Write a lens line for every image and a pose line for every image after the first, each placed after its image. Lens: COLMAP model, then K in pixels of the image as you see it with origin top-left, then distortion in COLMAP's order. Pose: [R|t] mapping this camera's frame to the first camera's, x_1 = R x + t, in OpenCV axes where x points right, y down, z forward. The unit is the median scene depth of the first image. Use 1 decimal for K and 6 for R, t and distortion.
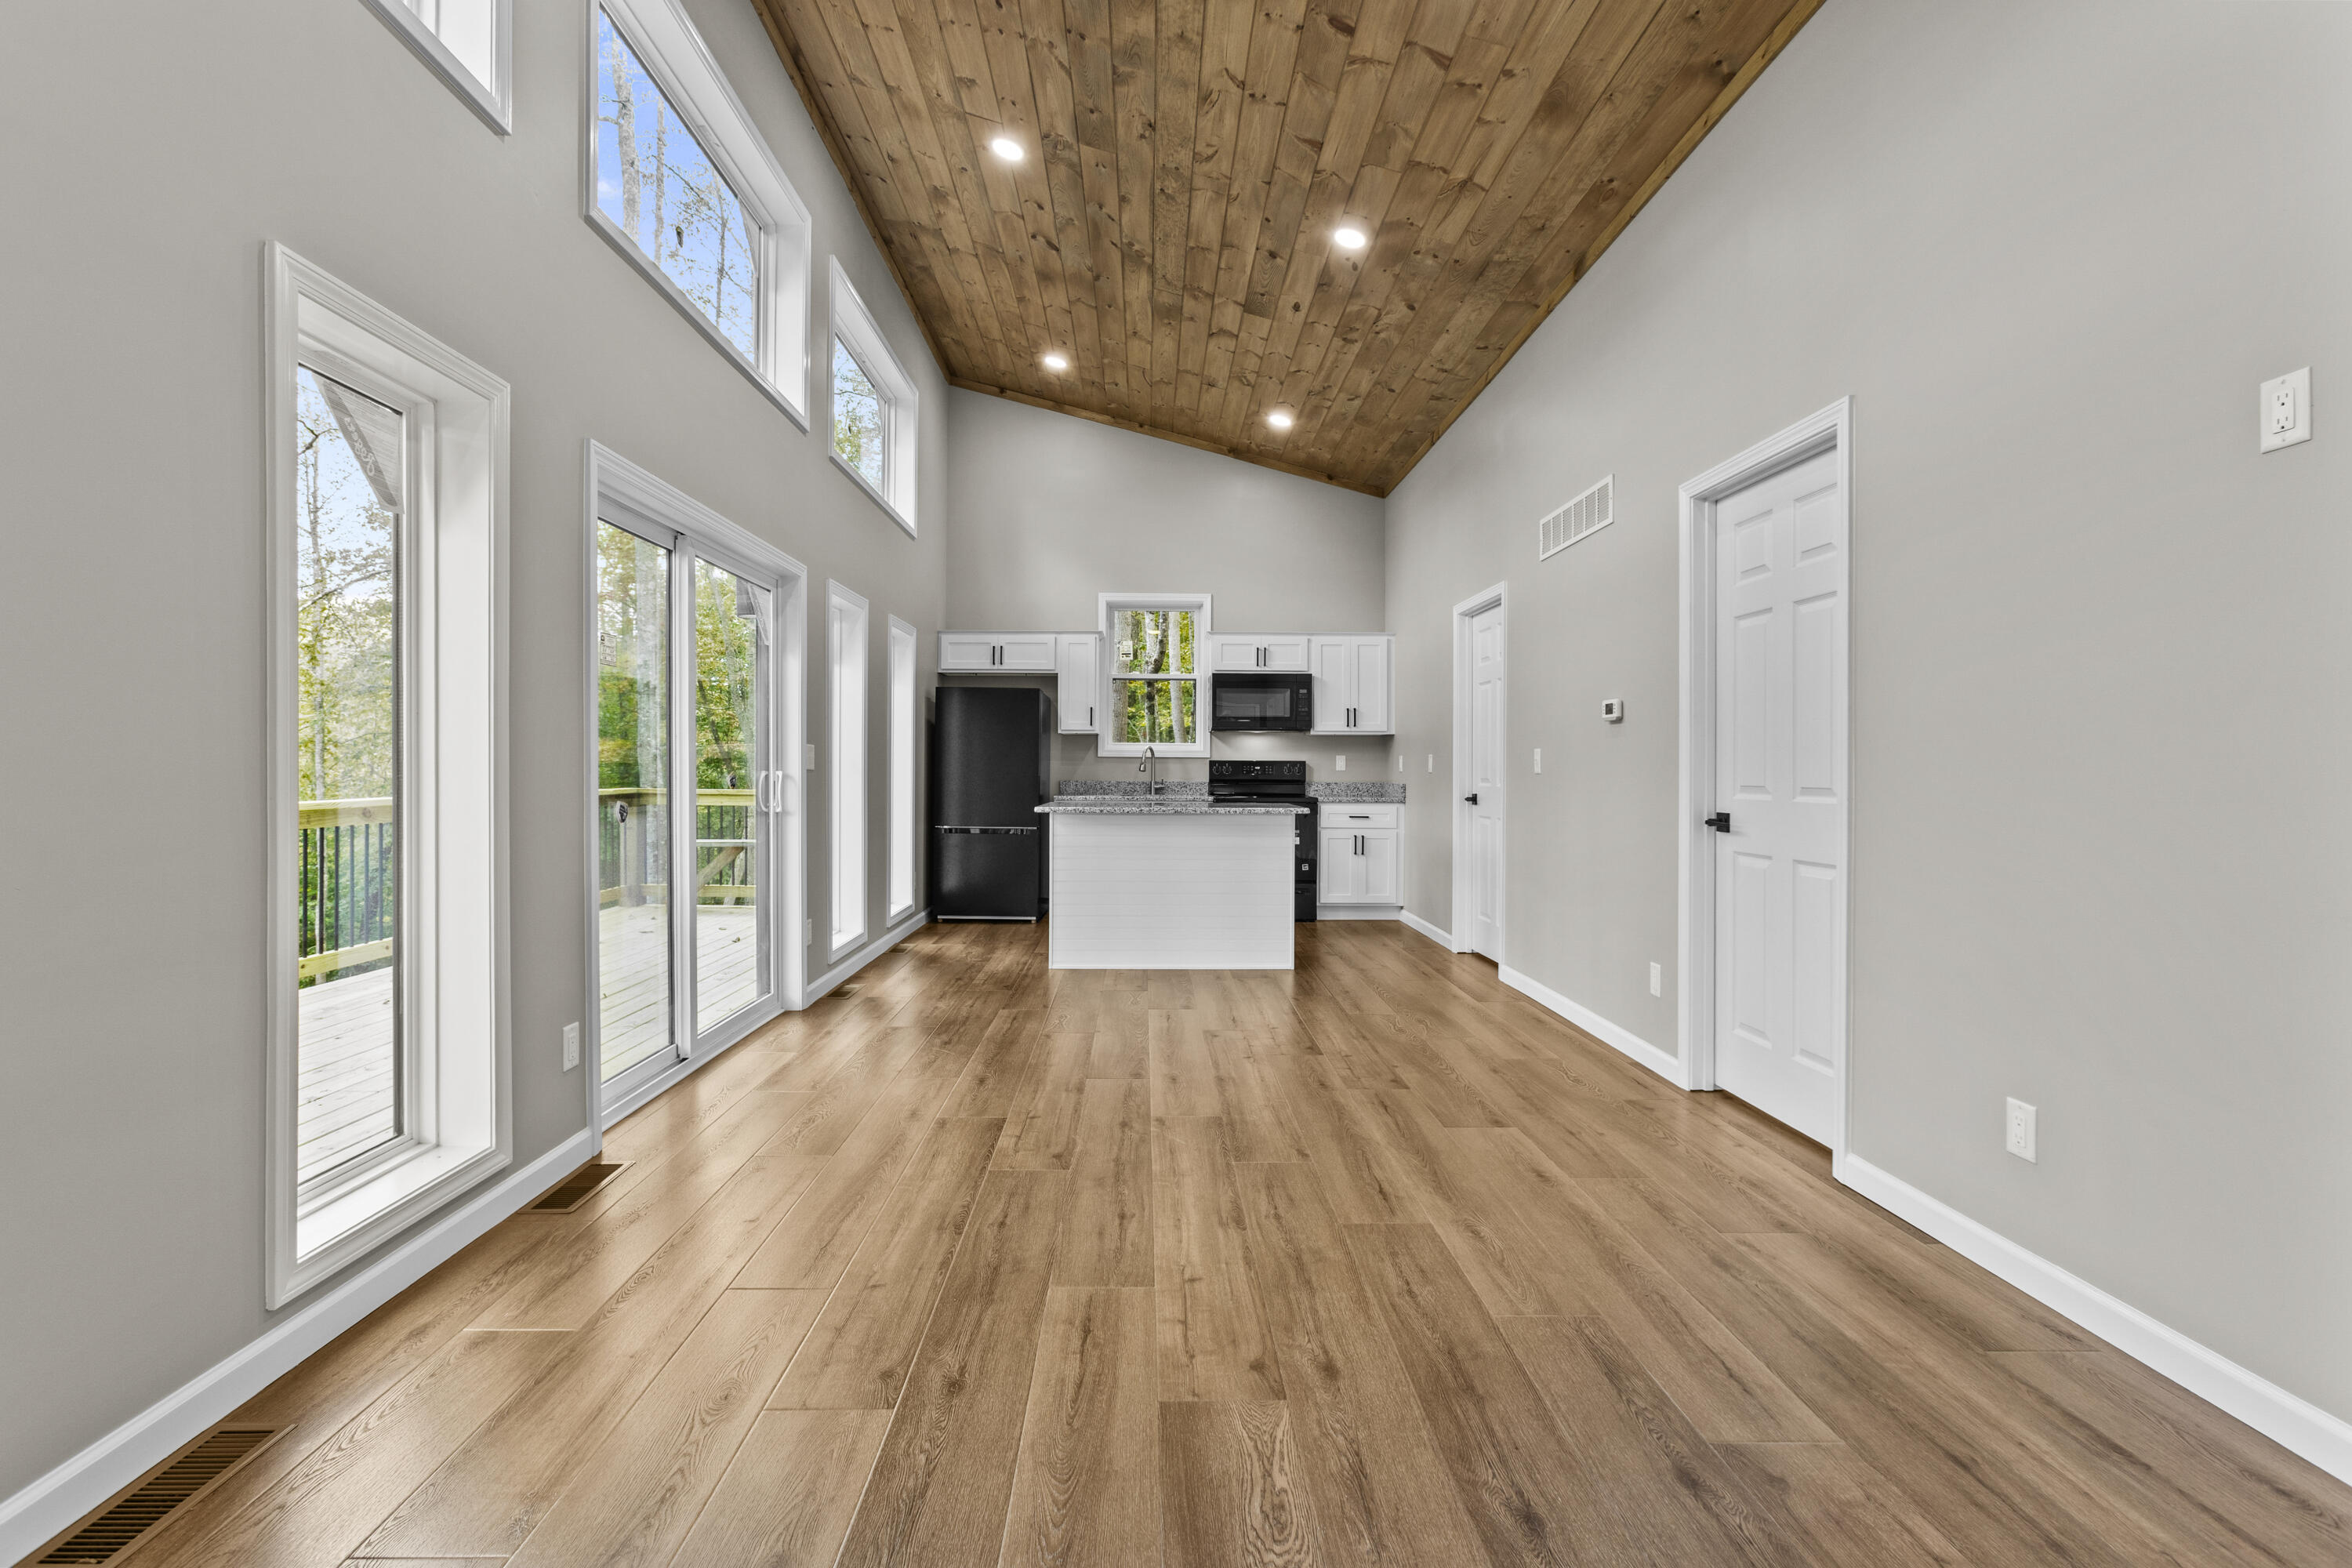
lens RADIAL K [[1045.7, 0, 1168.8], [0, 1045.7, 779.1], [0, 0, 1]] dist [-0.015453, 0.005054]
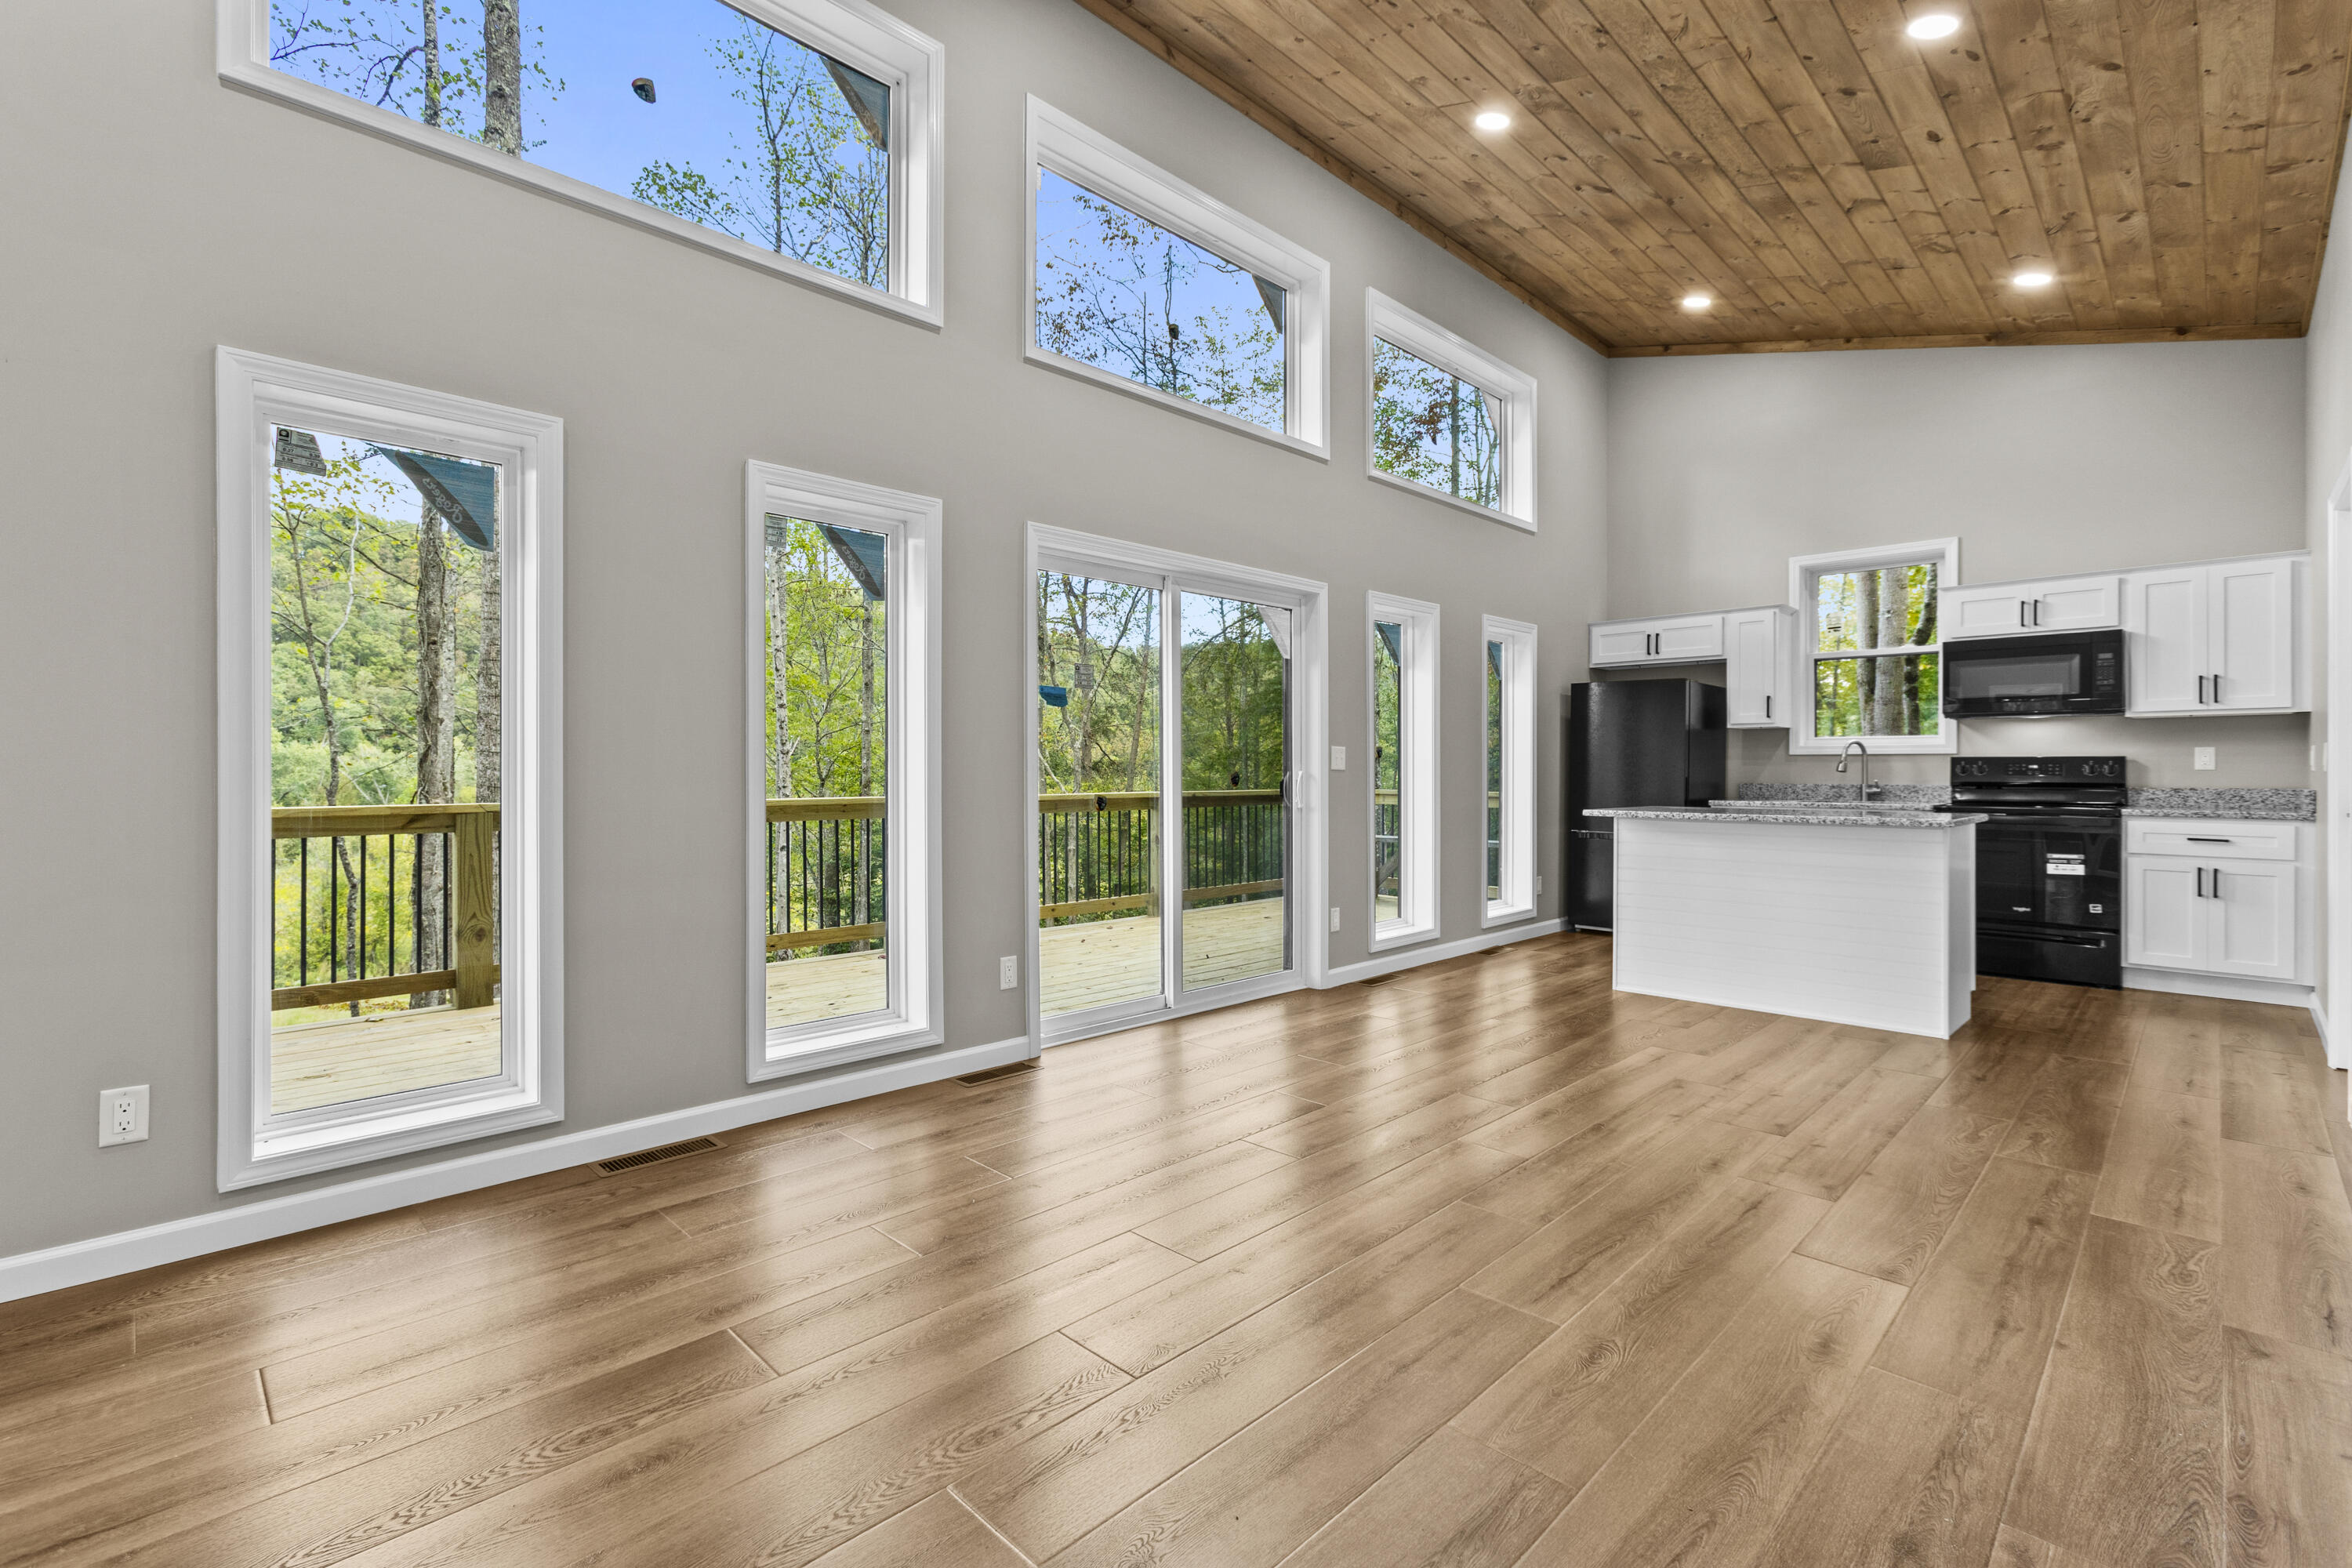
lens RADIAL K [[1045.7, 0, 1155.4], [0, 1045.7, 781.5], [0, 0, 1]] dist [-0.015453, 0.005054]
pose [[0.683286, 0.002093, -0.730148, 0.248304], [-0.004493, 0.999989, -0.001338, 0.004075], [0.730137, 0.004195, 0.683288, 0.090929]]
